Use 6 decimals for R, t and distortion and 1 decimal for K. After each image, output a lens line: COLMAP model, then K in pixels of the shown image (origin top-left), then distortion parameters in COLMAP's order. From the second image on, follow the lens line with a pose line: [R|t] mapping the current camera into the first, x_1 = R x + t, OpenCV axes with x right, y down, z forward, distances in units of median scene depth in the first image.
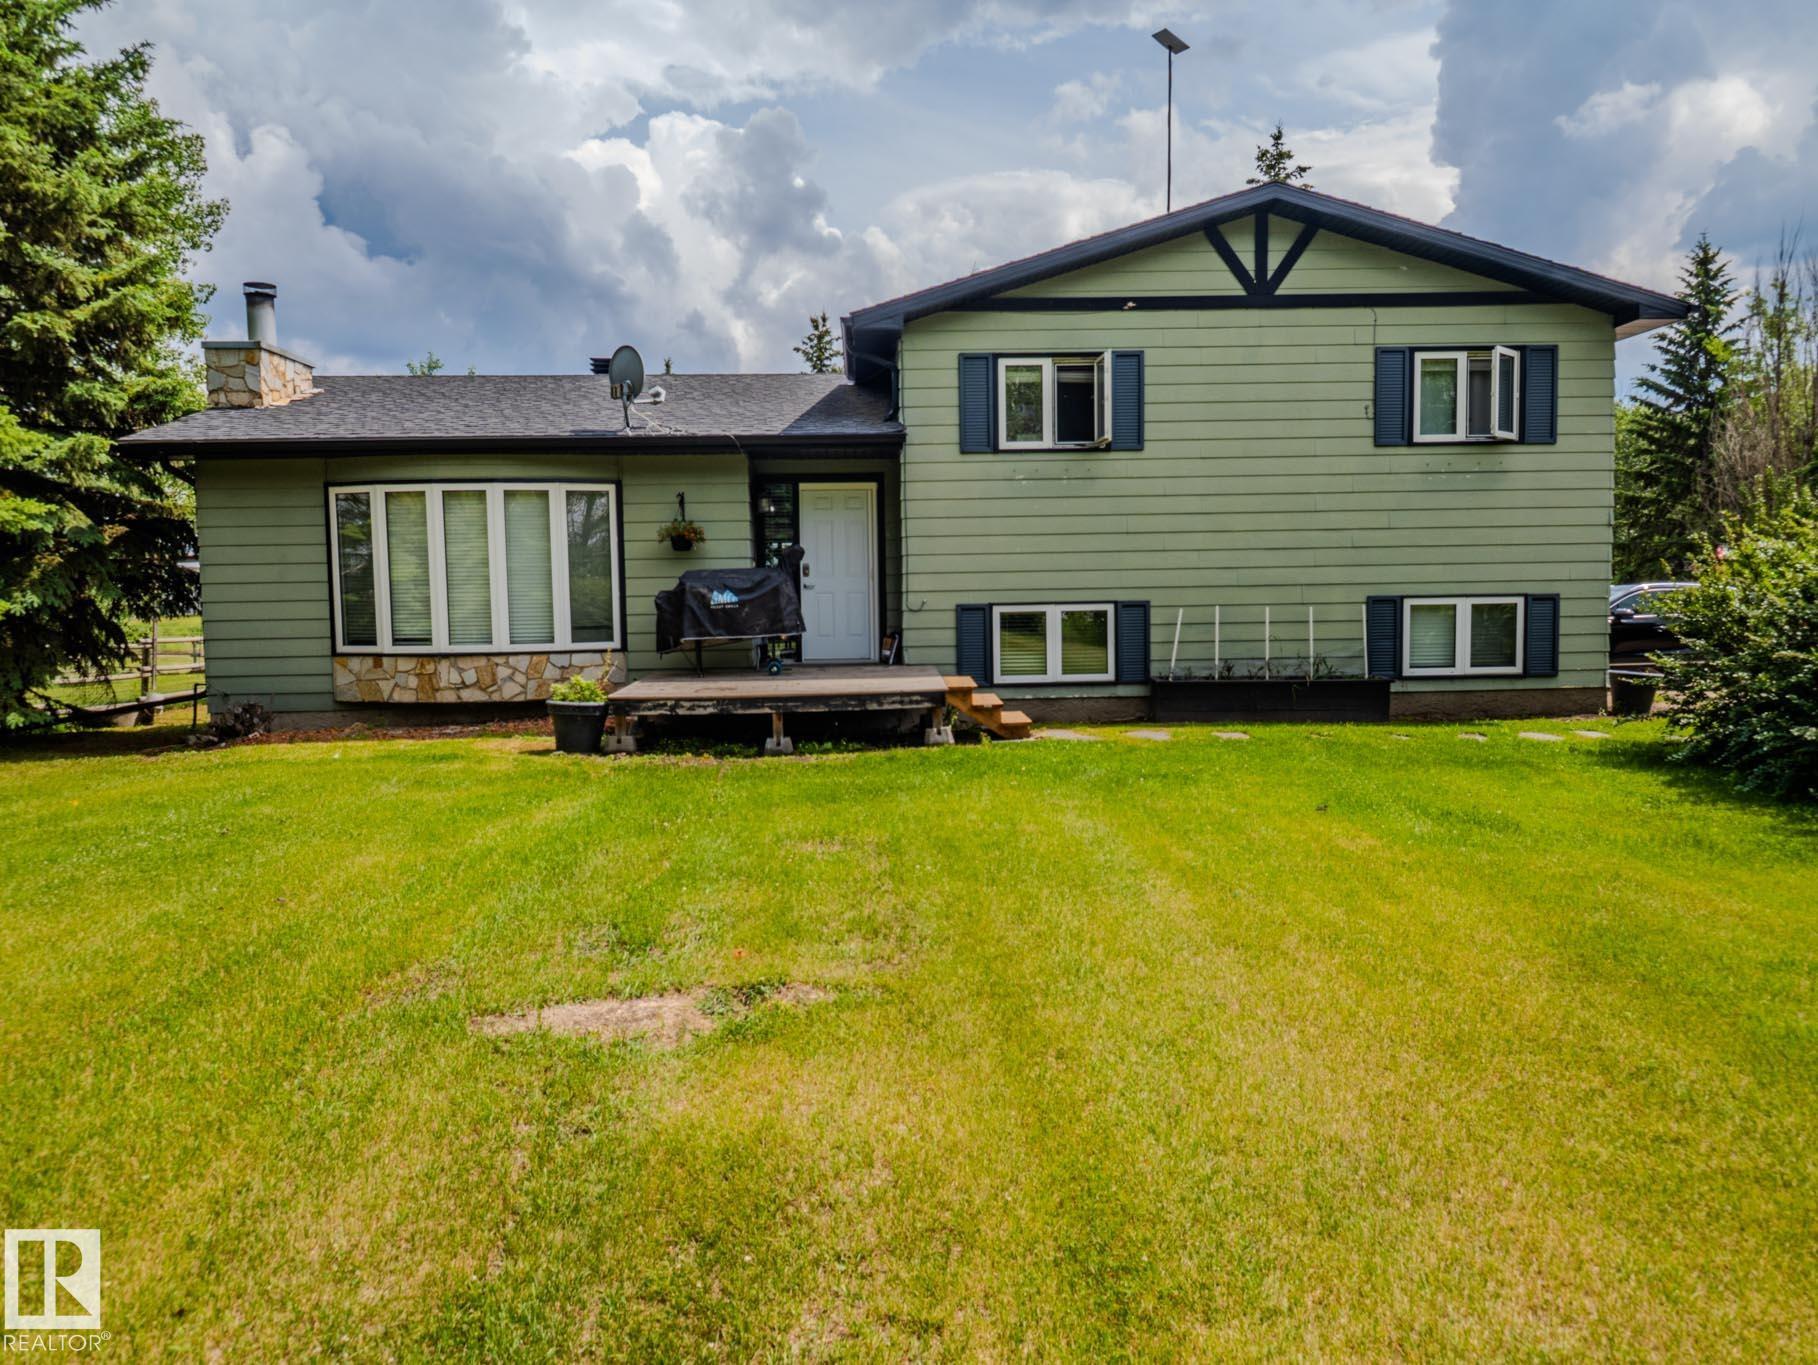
lens RADIAL K [[1275.3, 0, 909.0], [0, 1275.3, 682.5], [0, 0, 1]] dist [0.053956, -0.093599]
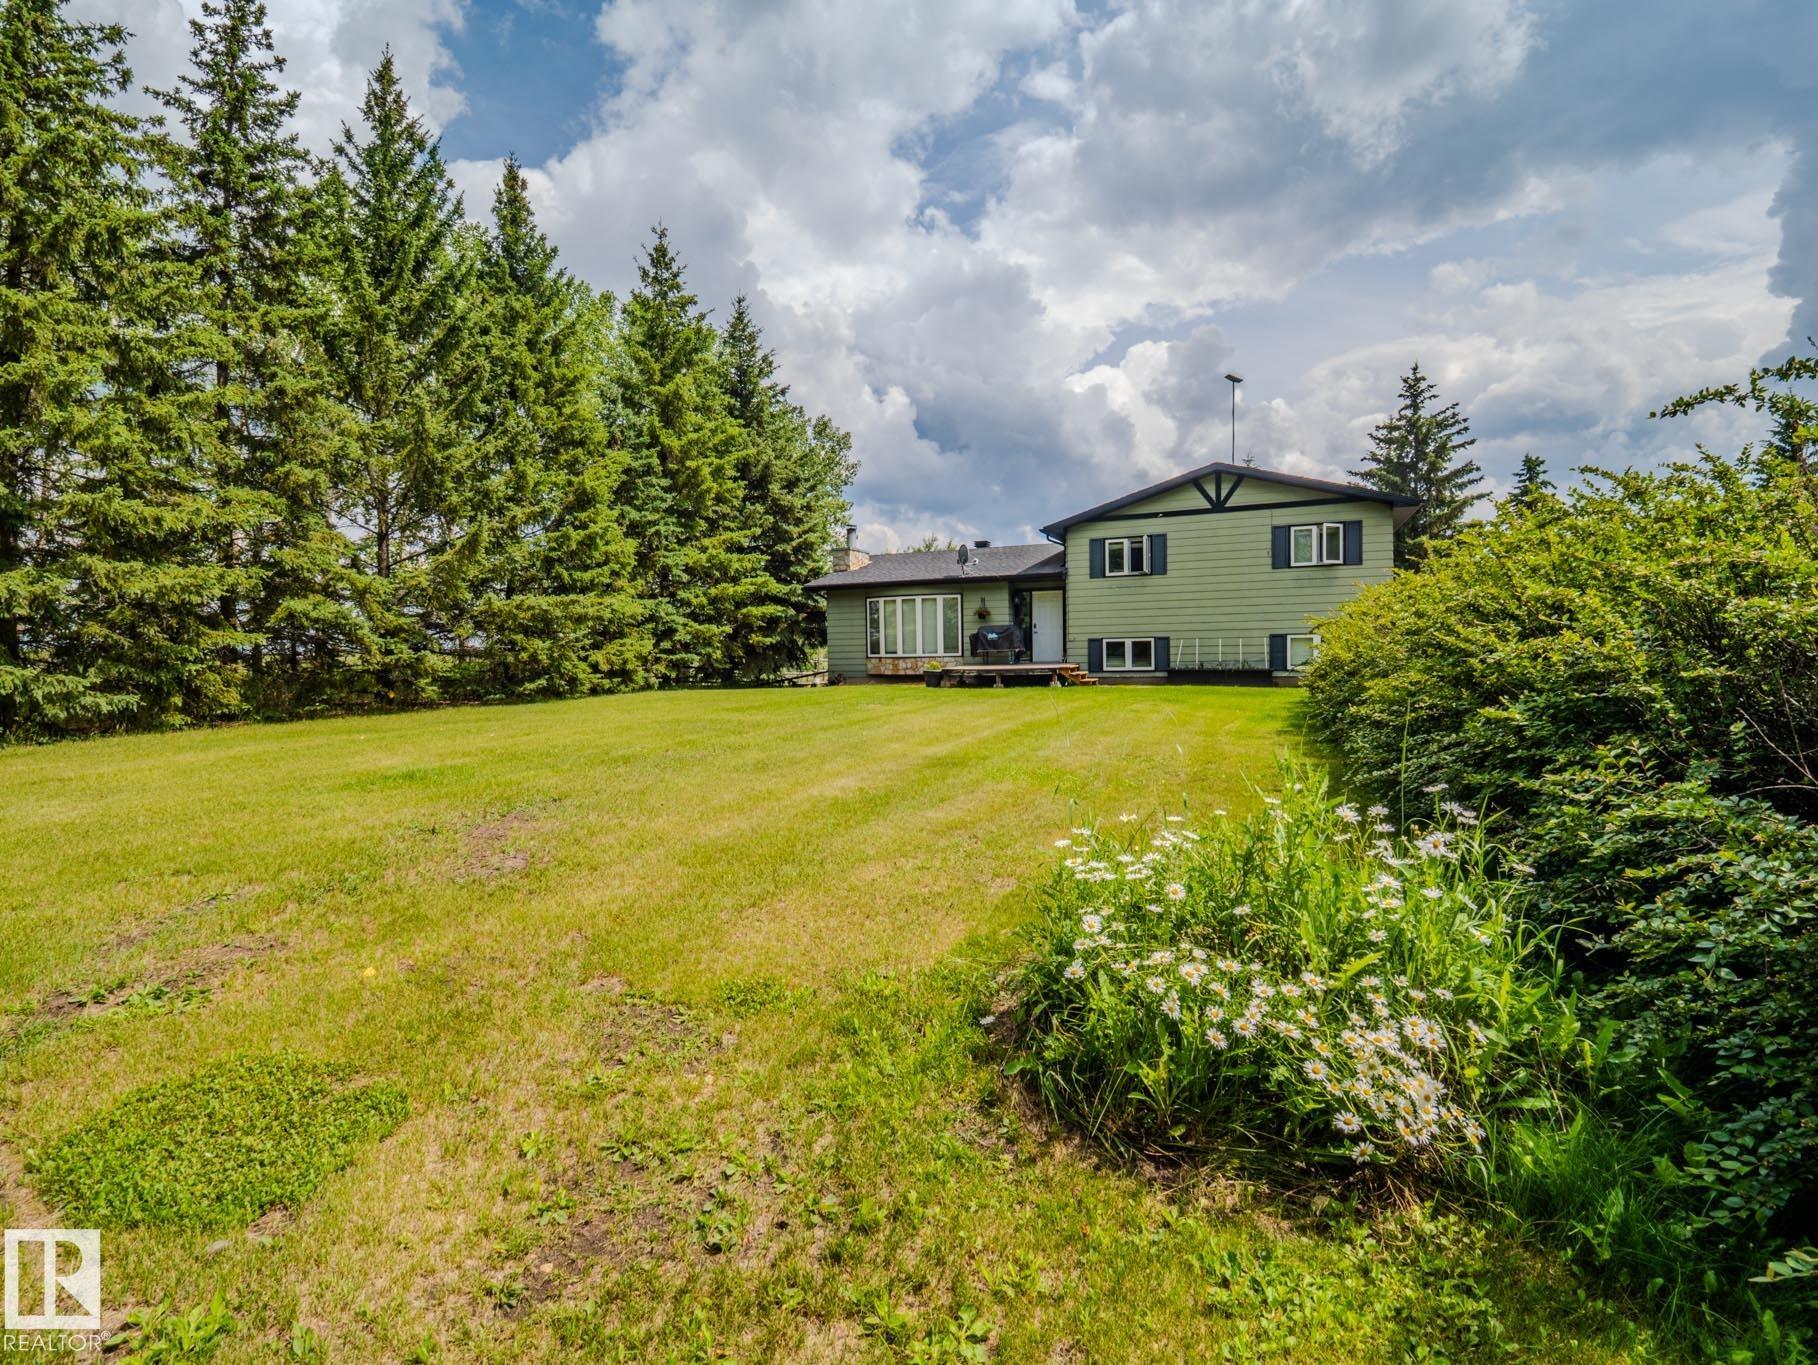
lens RADIAL K [[846.6, 0, 909.0], [0, 846.6, 682.5], [0, 0, 1]] dist [-0.001750, -0.000311]
pose [[0.904710, 0.015370, -0.425750, 0.426033], [-0.030962, 0.999078, -0.029727, 0.084454], [0.424900, 0.040077, 0.904353, -0.638667]]
